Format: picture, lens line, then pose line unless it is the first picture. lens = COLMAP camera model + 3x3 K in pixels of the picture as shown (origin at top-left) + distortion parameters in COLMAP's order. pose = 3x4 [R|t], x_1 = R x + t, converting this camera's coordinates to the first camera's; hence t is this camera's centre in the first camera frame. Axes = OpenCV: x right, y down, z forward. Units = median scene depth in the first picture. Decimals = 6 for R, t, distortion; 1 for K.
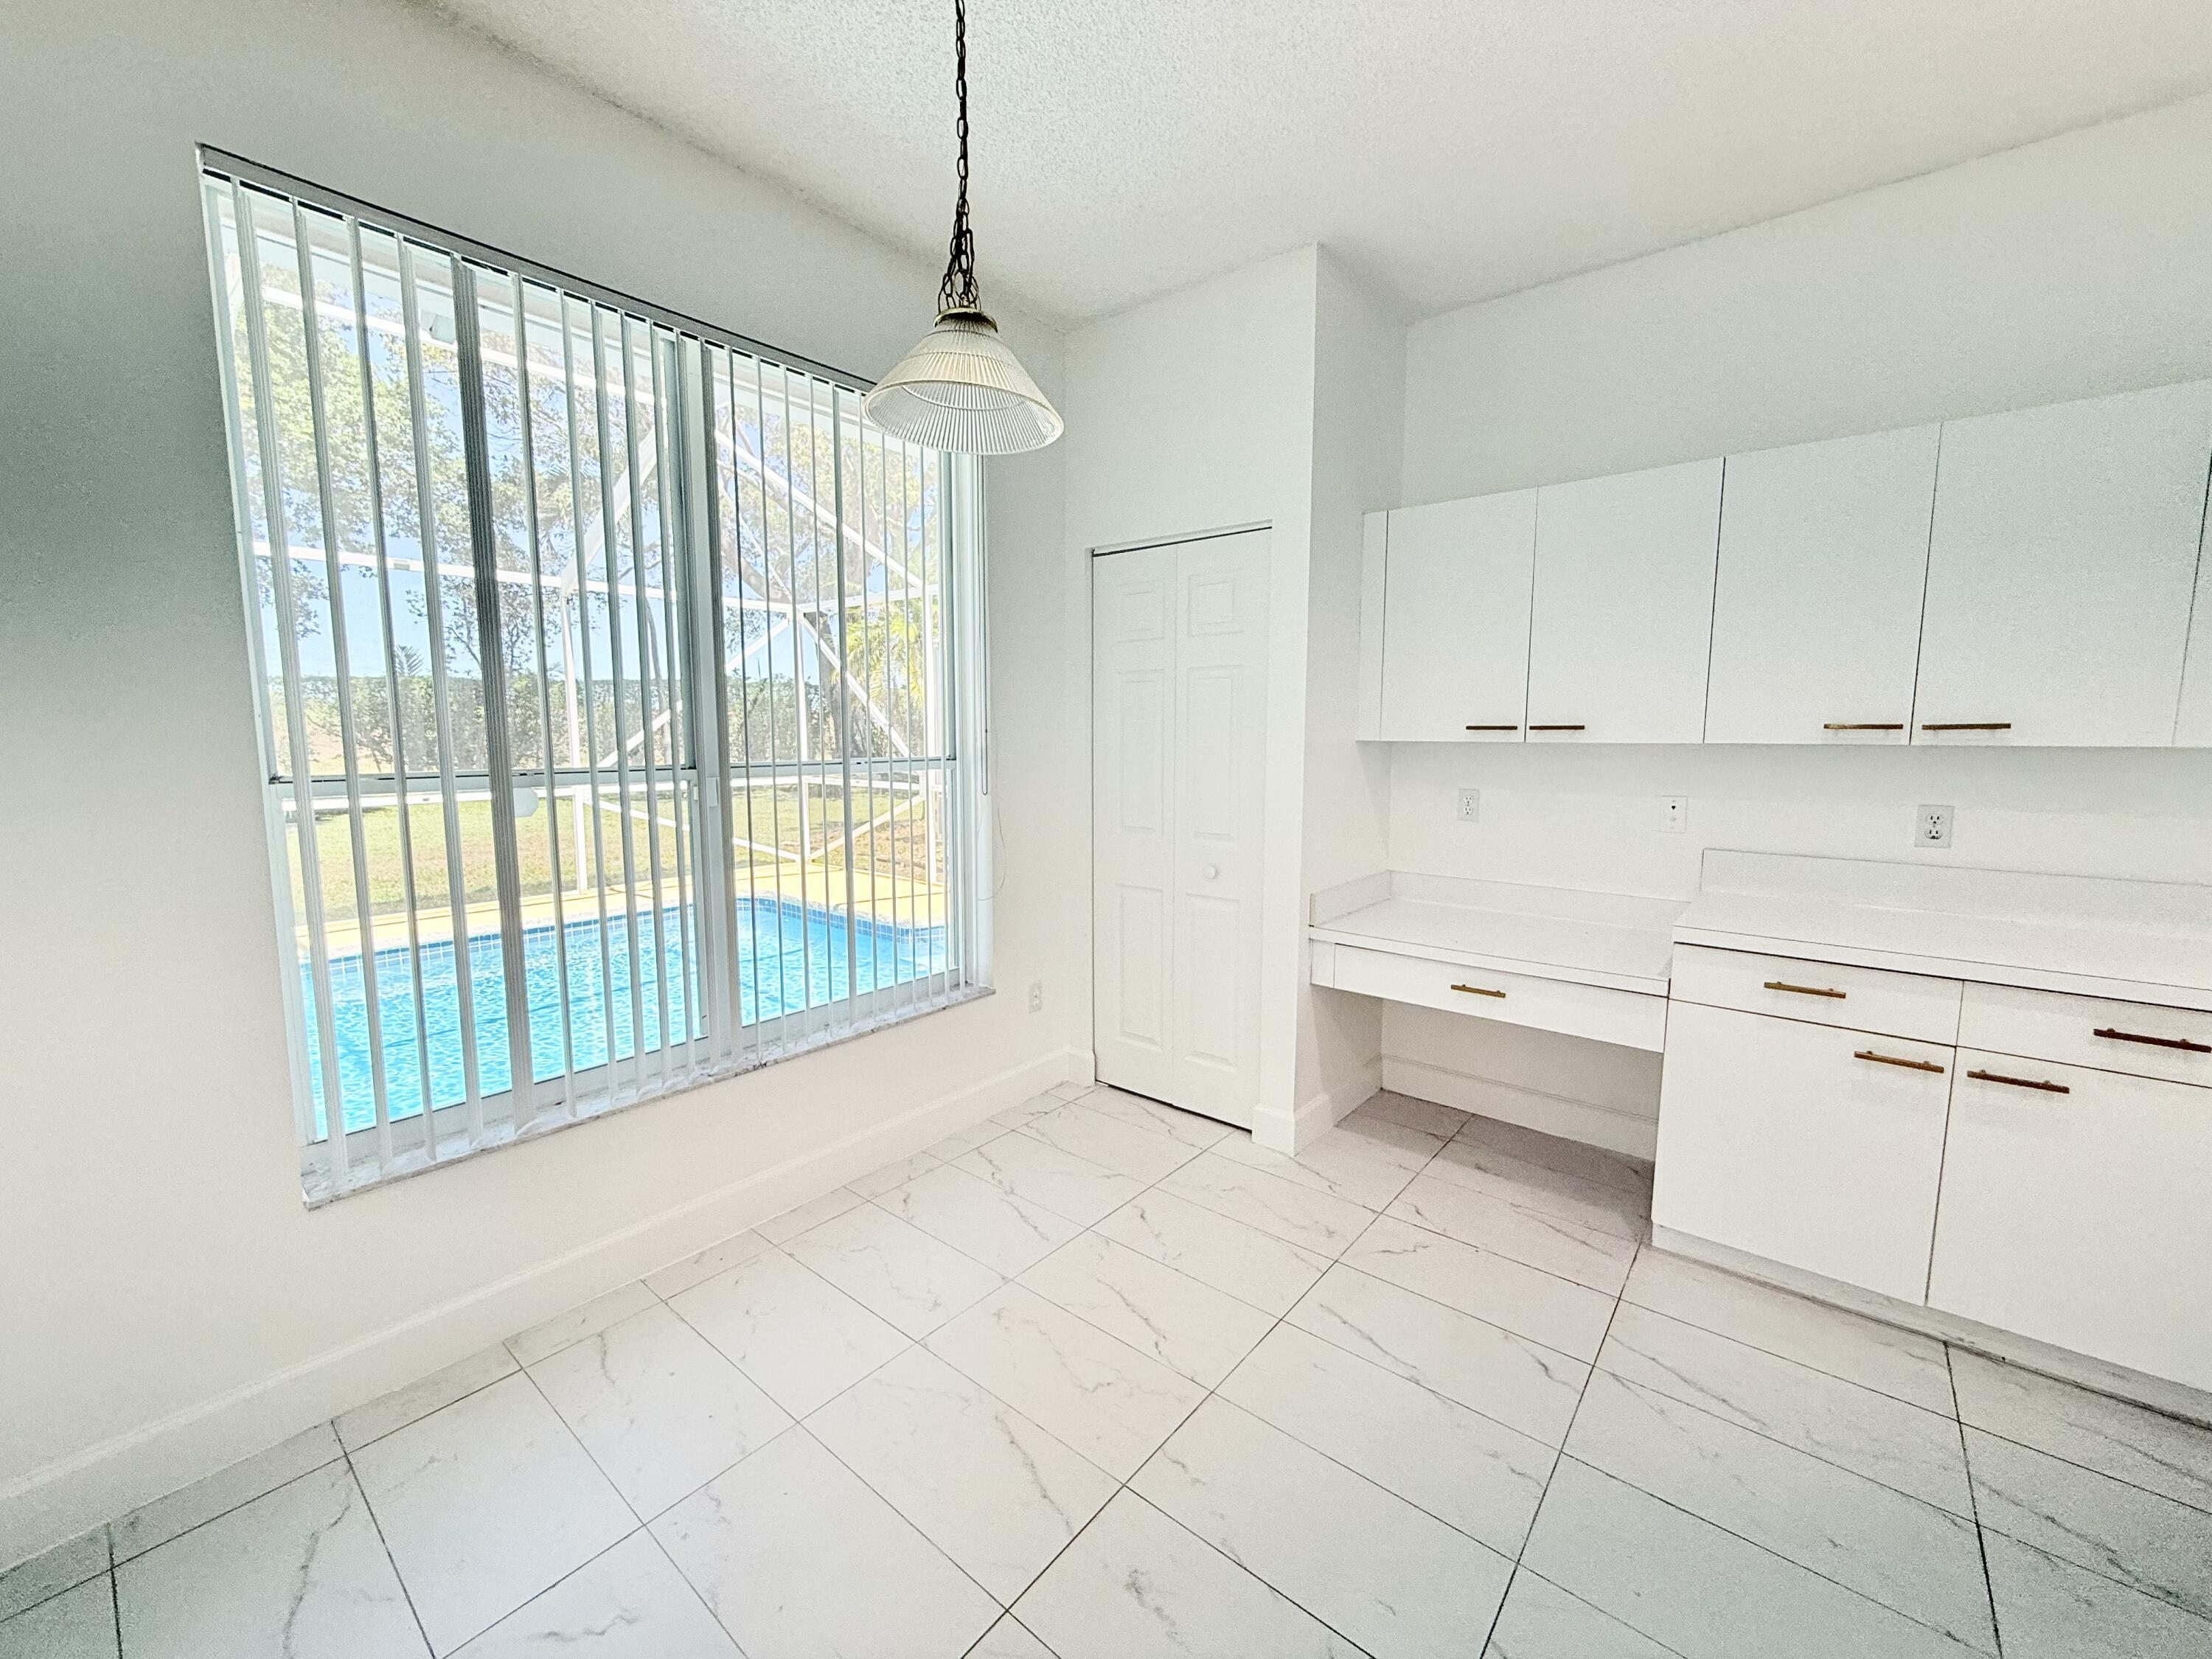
lens RADIAL K [[880.9, 0, 1114.1], [0, 880.9, 844.8], [0, 0, 1]] dist [0.001977, -0.000201]
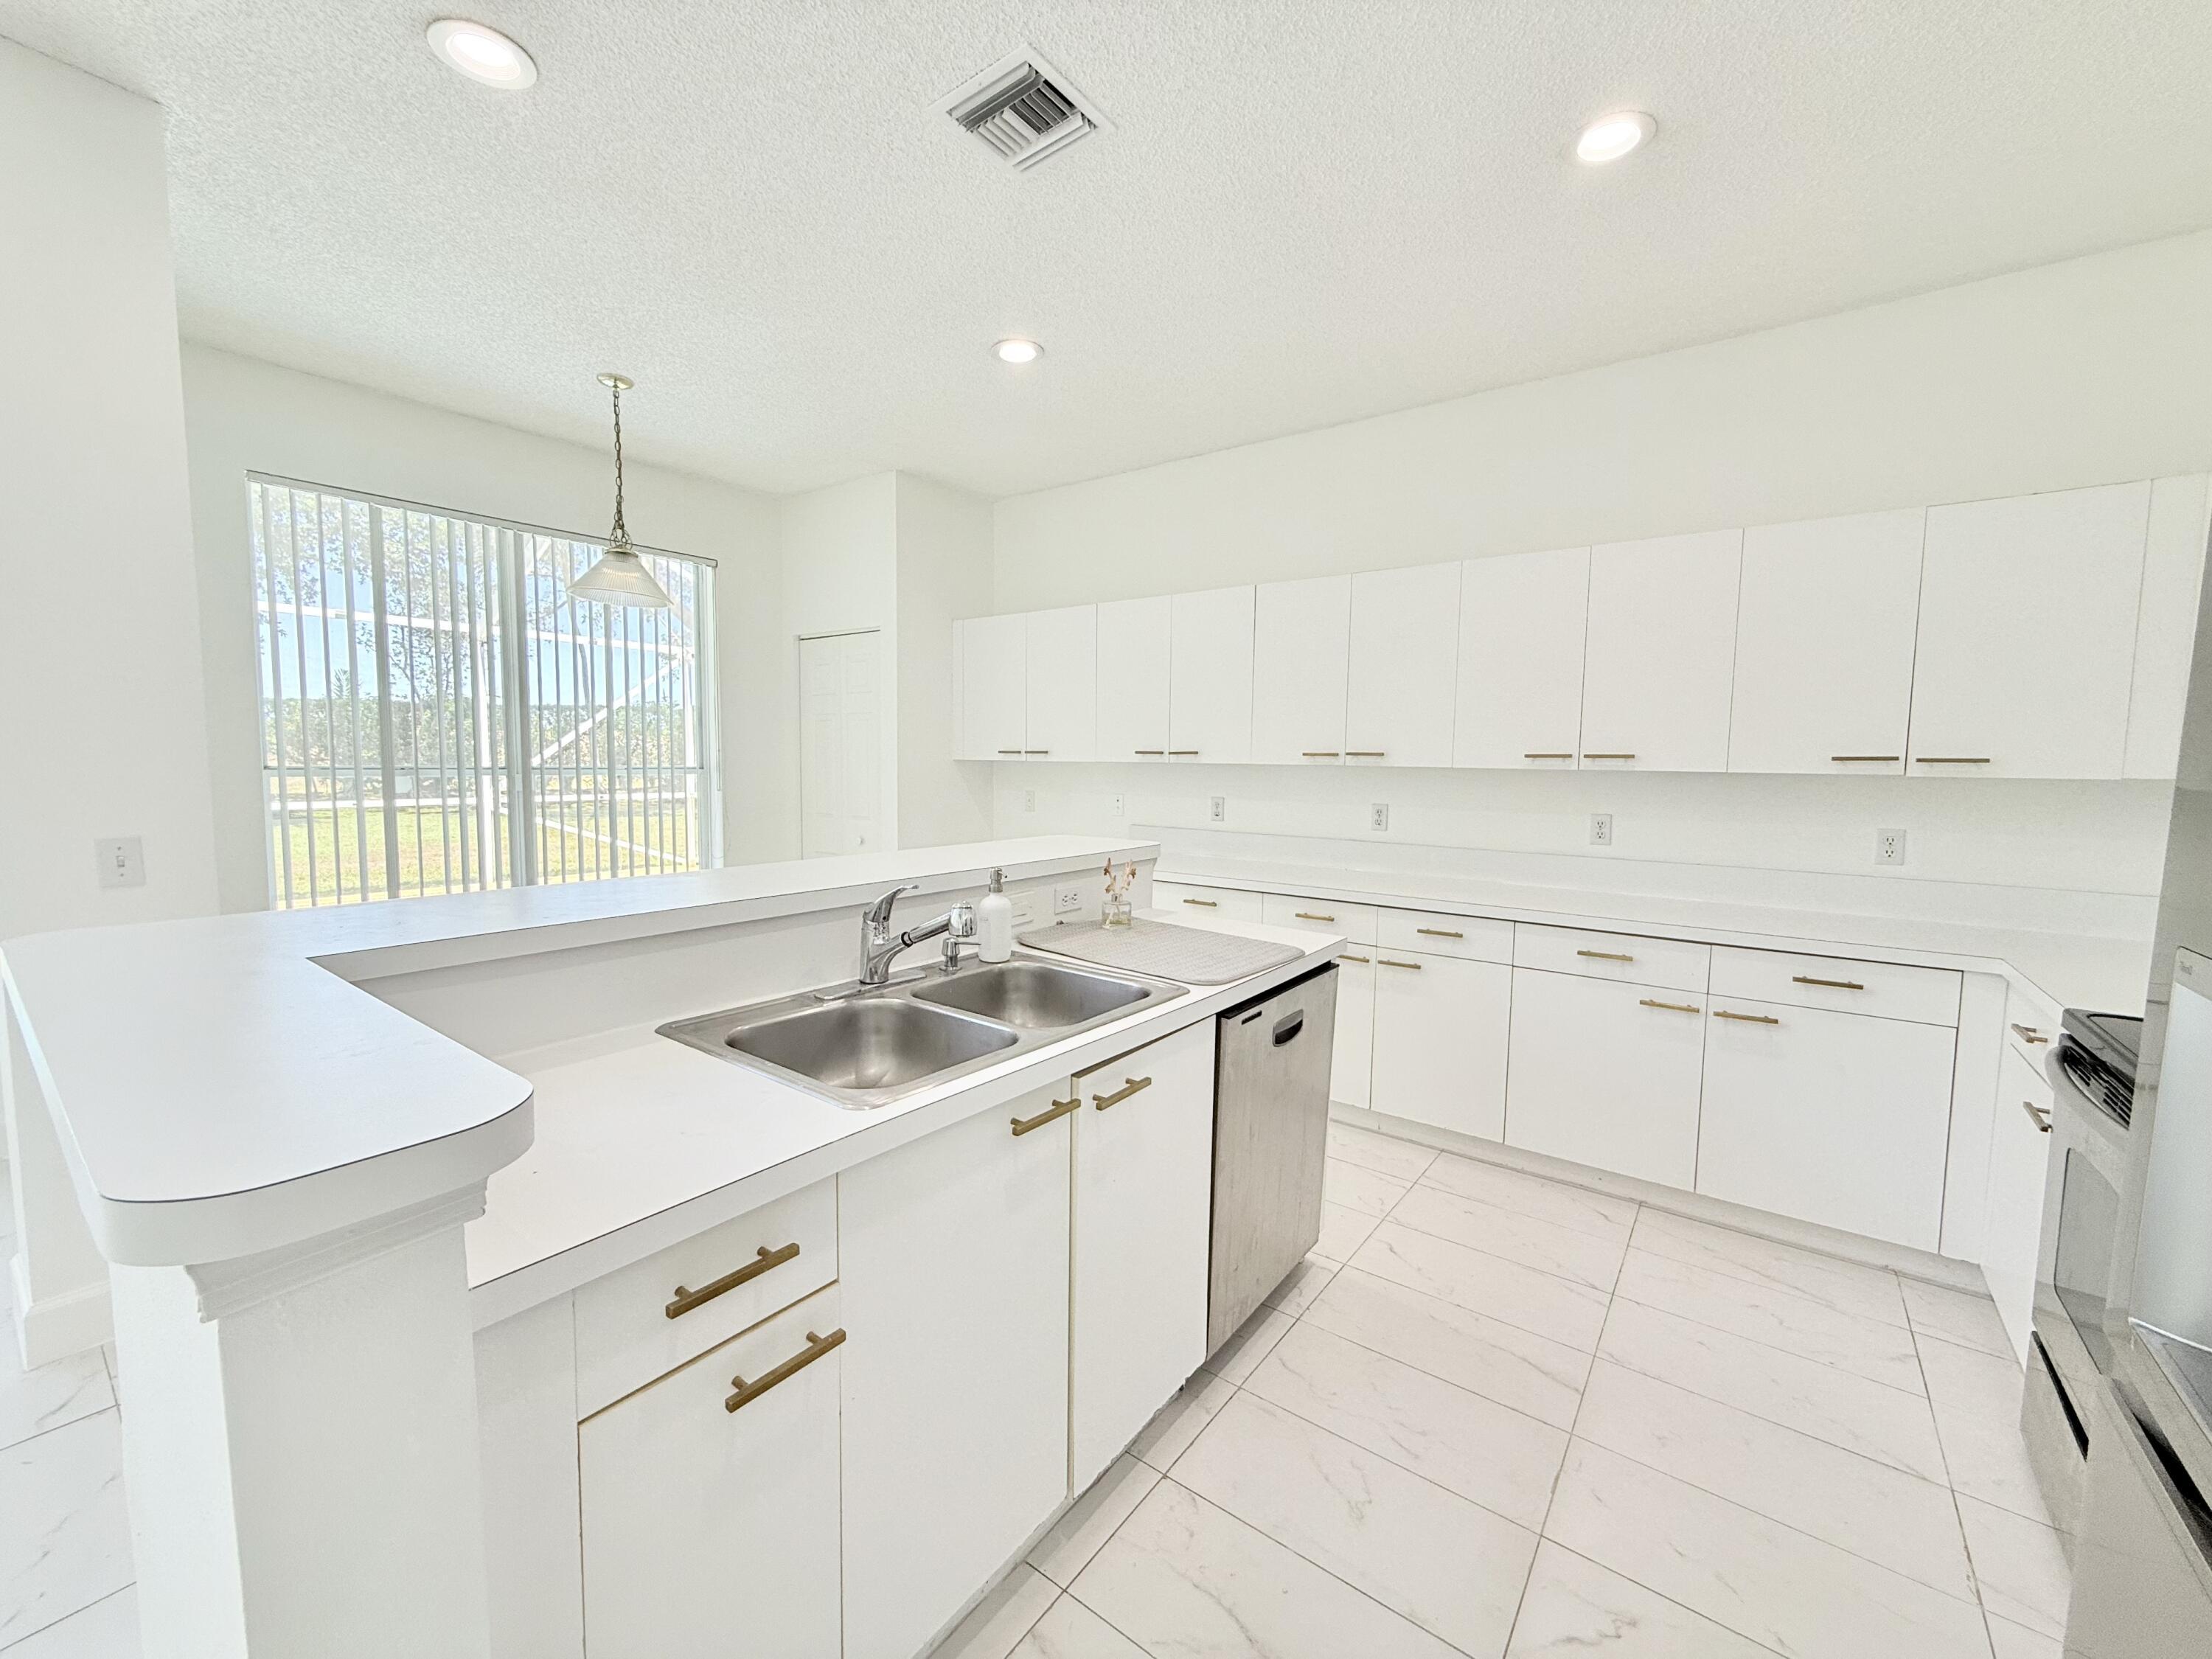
lens RADIAL K [[880.9, 0, 1112.0], [0, 880.9, 841.2], [0, 0, 1]] dist [0.001977, -0.000201]
pose [[0.999764, 0.006787, 0.020639, 0.552547], [-0.006136, 0.999486, -0.031464, 0.081665], [-0.020842, 0.031330, 0.999292, -0.620153]]
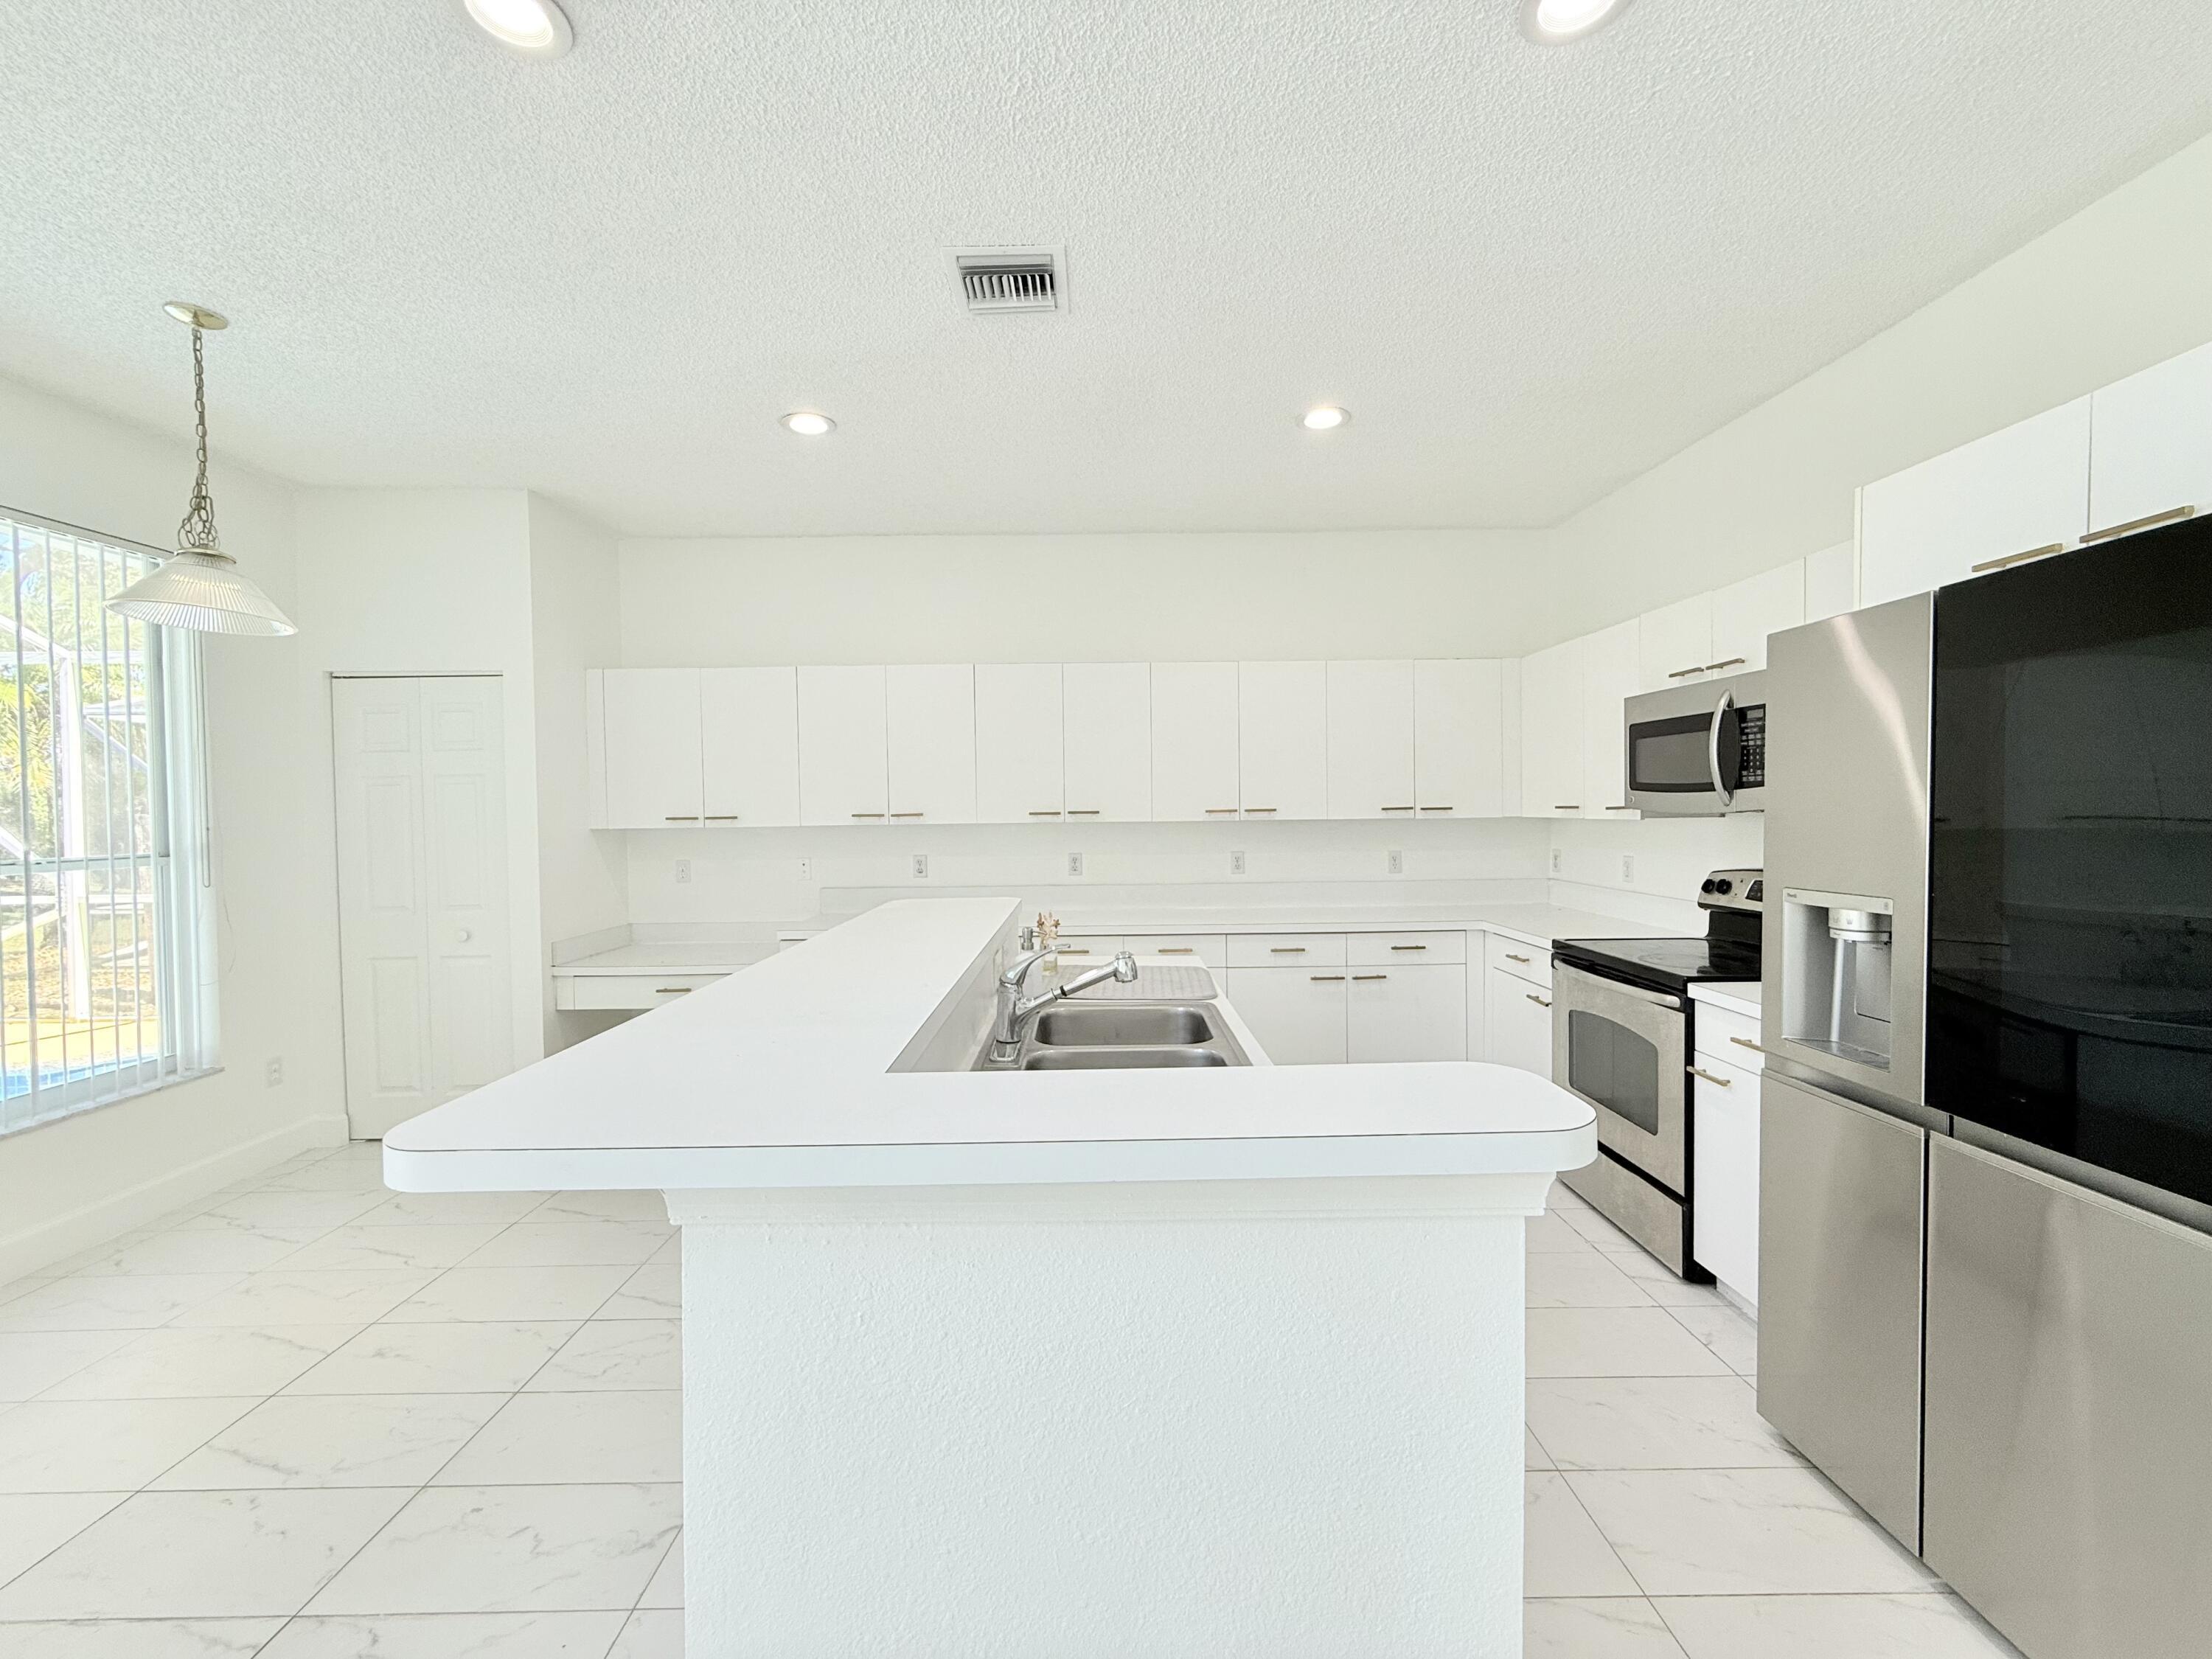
lens RADIAL K [[880.9, 0, 1089.7], [0, 880.9, 831.8], [0, 0, 1]] dist [0.001977, -0.000201]
pose [[0.782168, -0.027453, 0.622462, 0.031086], [0.094371, 0.992723, -0.074801, 0.064649], [-0.615879, 0.117249, 0.779067, -0.567044]]
